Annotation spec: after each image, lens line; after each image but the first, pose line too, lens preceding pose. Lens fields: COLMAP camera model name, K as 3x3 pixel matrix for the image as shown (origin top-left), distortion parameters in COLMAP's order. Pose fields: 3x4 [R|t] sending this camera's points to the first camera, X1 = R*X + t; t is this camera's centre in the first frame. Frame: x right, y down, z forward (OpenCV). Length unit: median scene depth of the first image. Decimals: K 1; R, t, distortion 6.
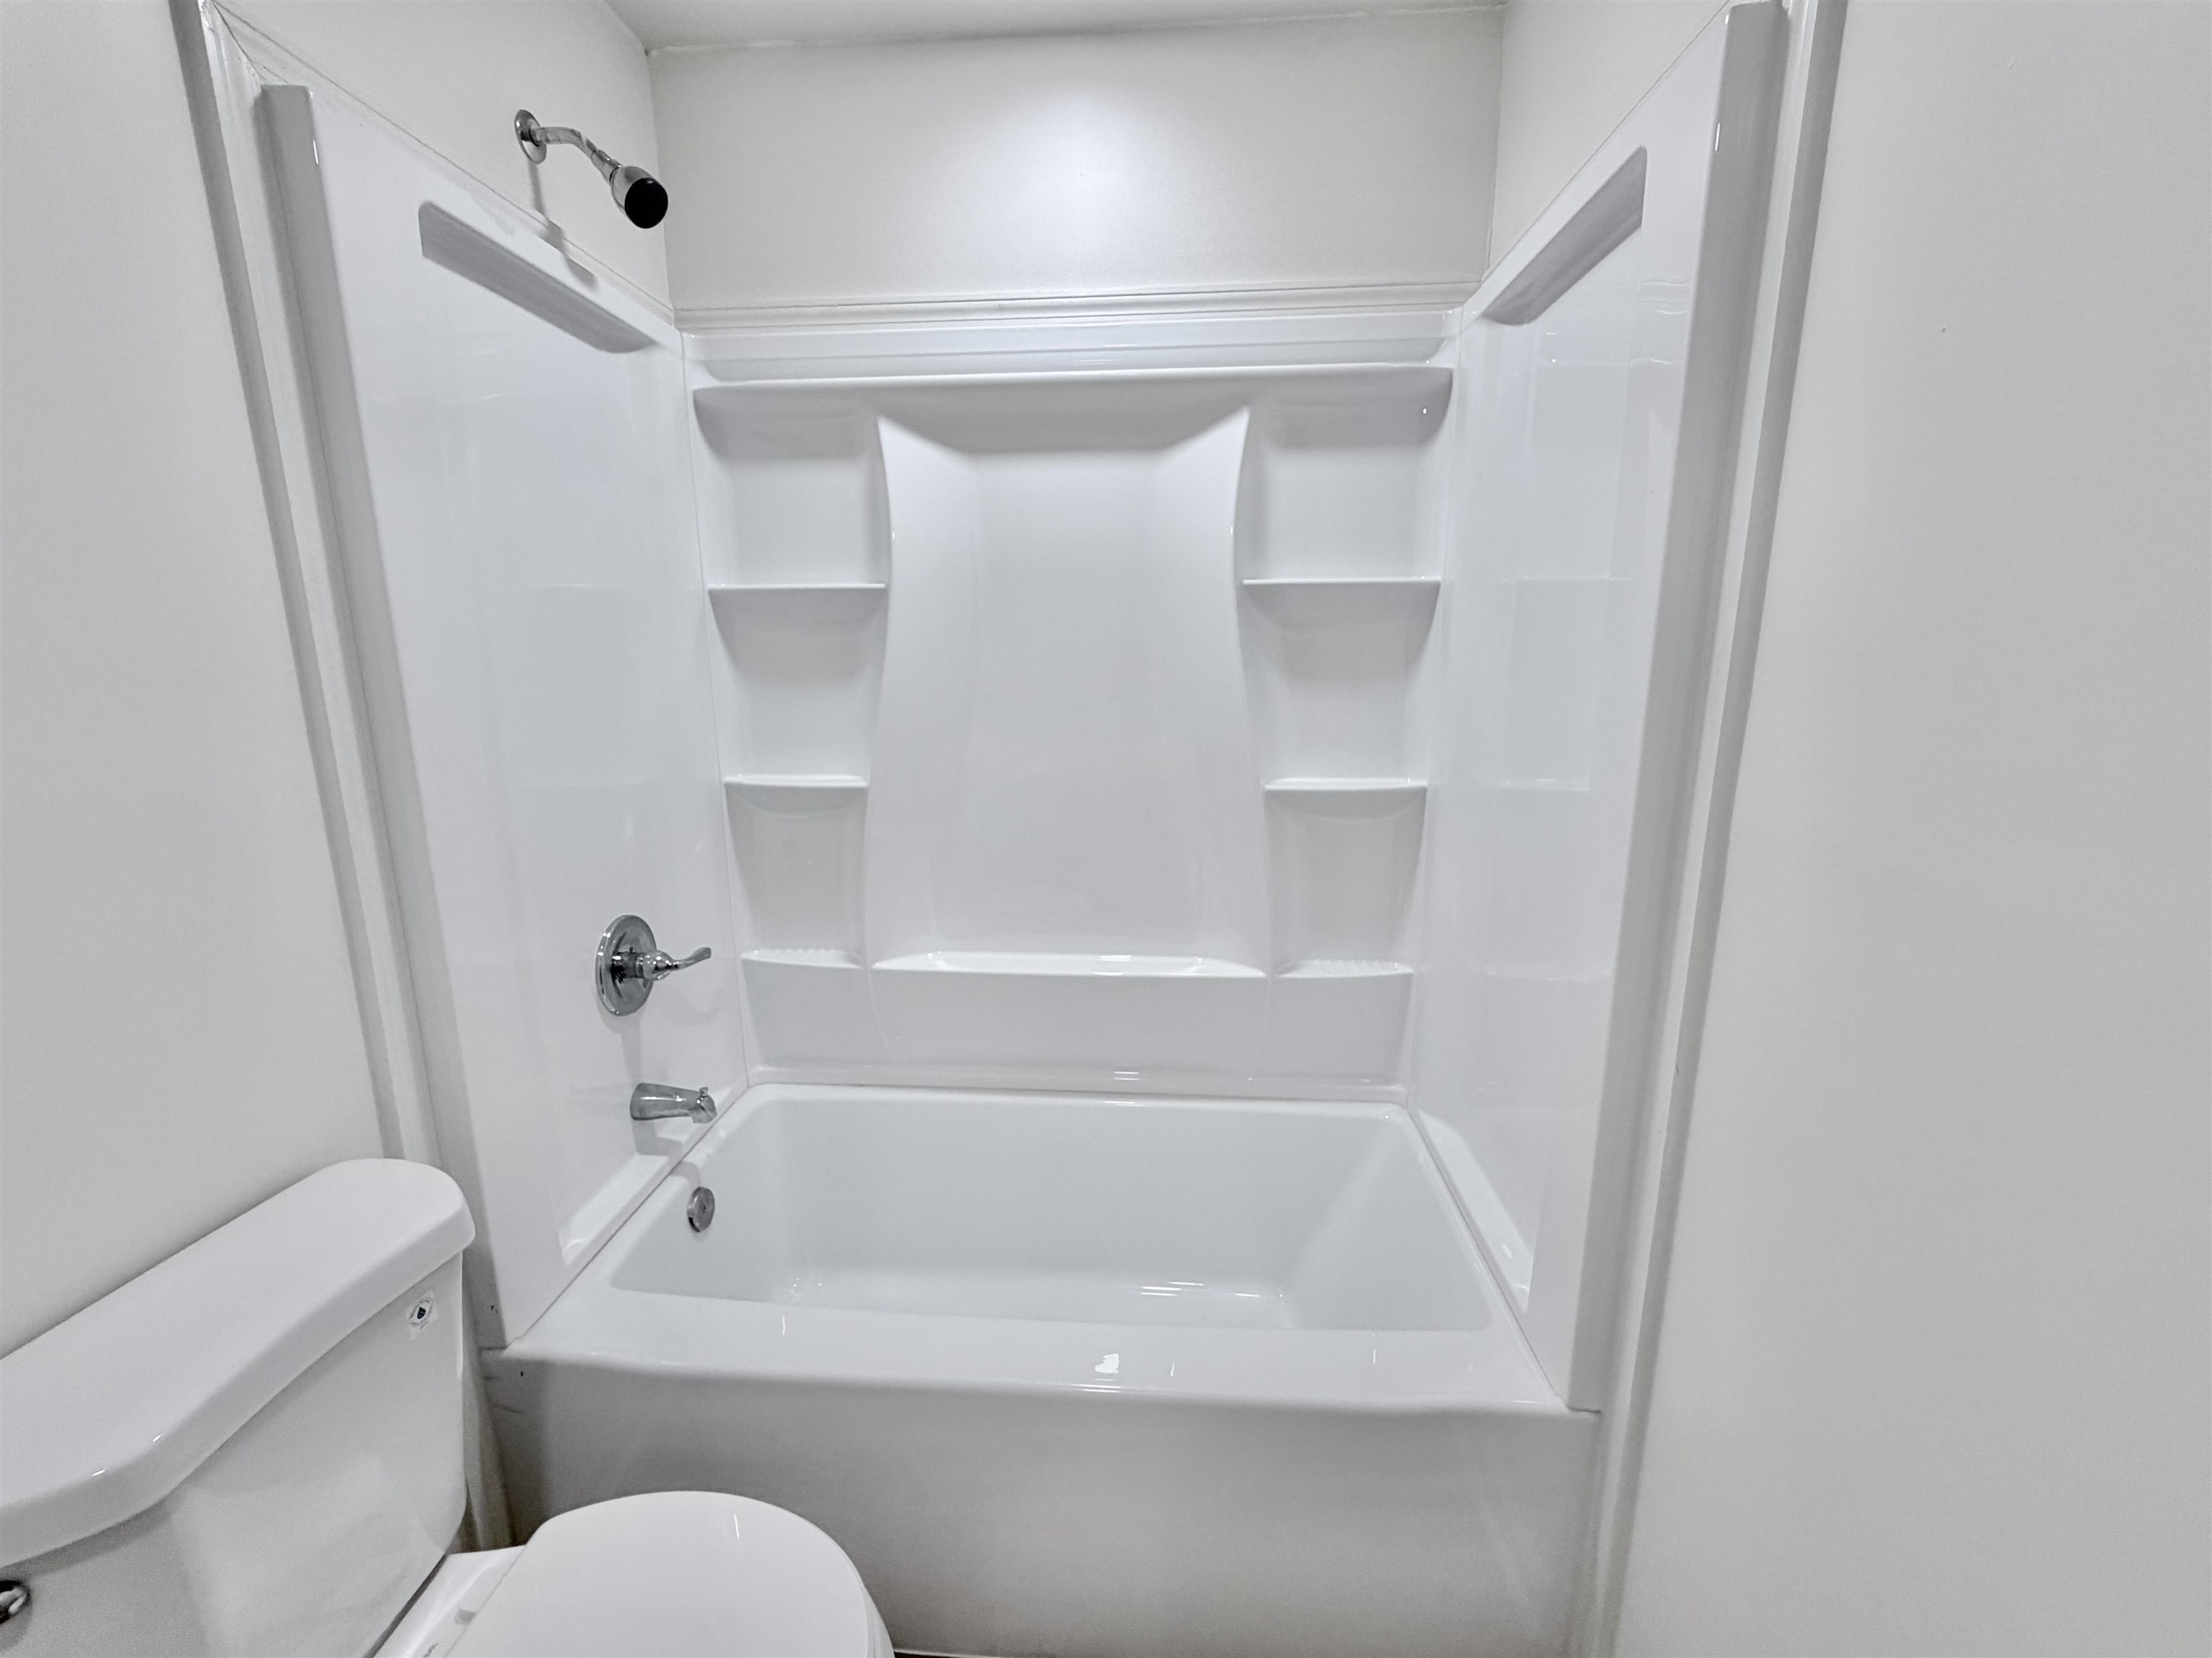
lens RADIAL K [[885.9, 0, 1088.7], [0, 885.9, 835.8], [0, 0, 1]] dist [-0.000392, 0.000009]
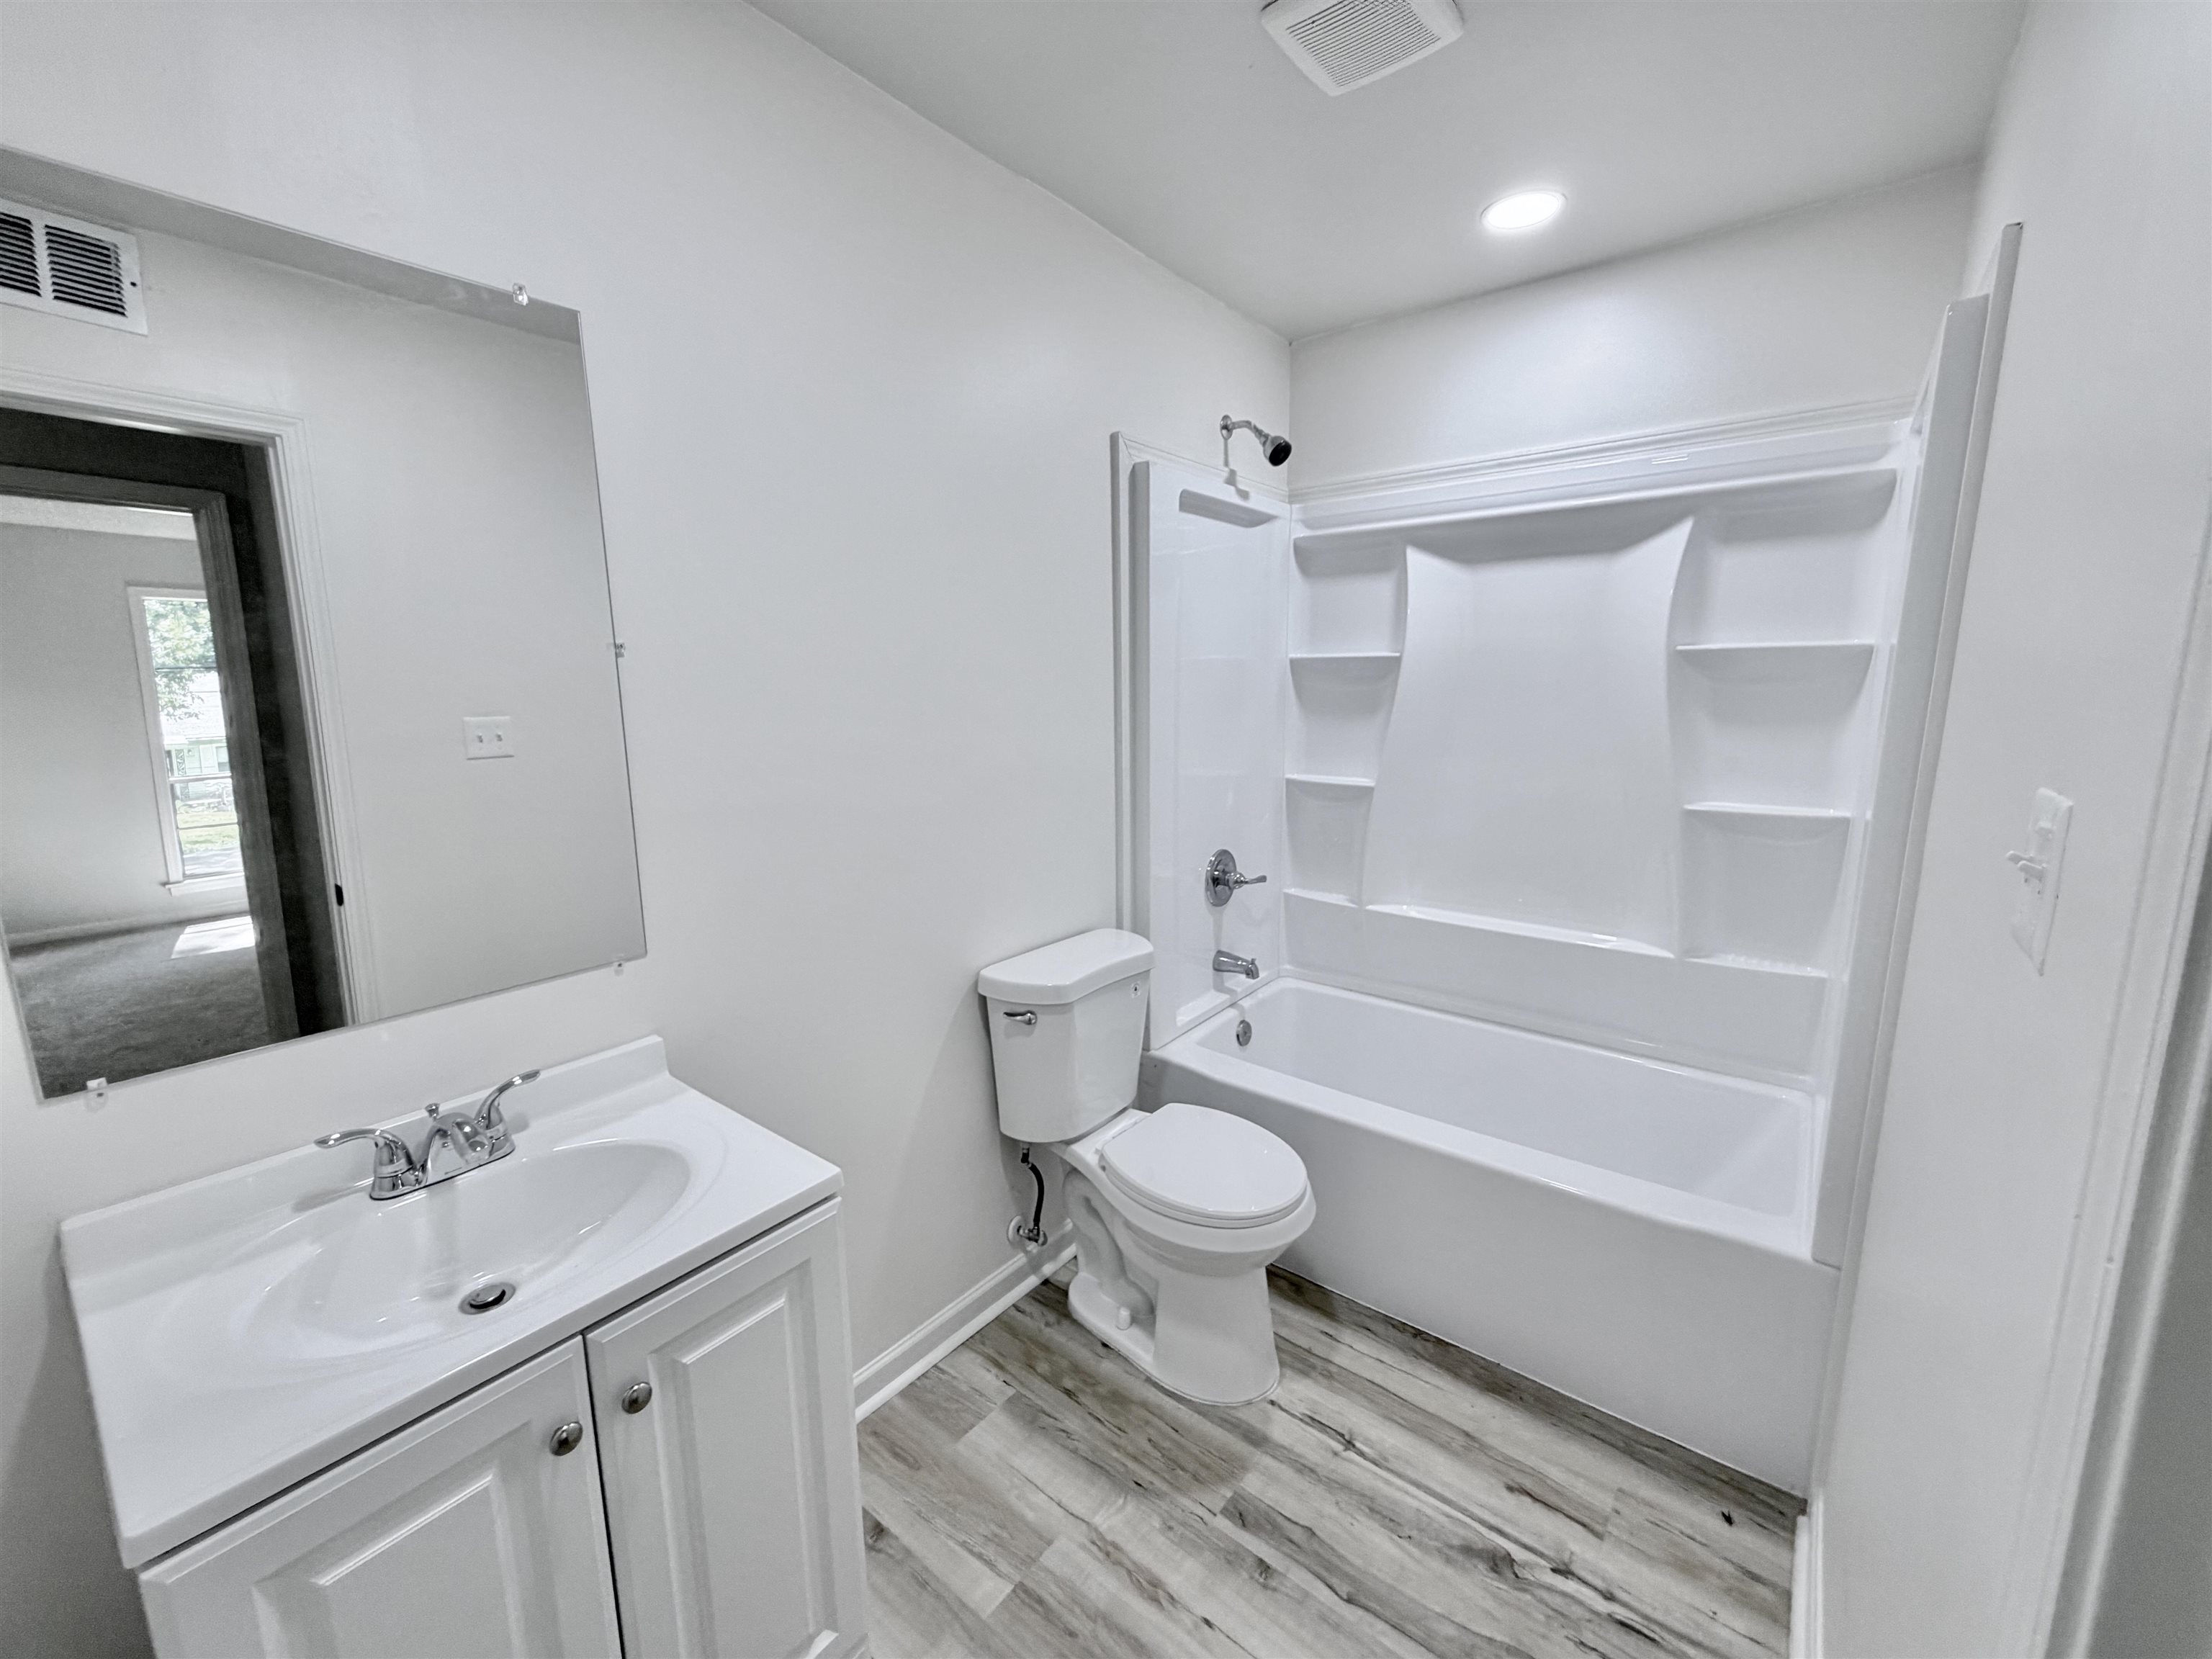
lens RADIAL K [[886.0, 0, 1098.0], [0, 886.0, 824.6], [0, 0, 1]] dist [-0.000392, 0.000009]
pose [[0.820867, 0.089812, -0.564014, 0.239471], [-0.111865, 0.993713, -0.004572, 0.074888], [0.560057, 0.066847, 0.825752, -0.550331]]
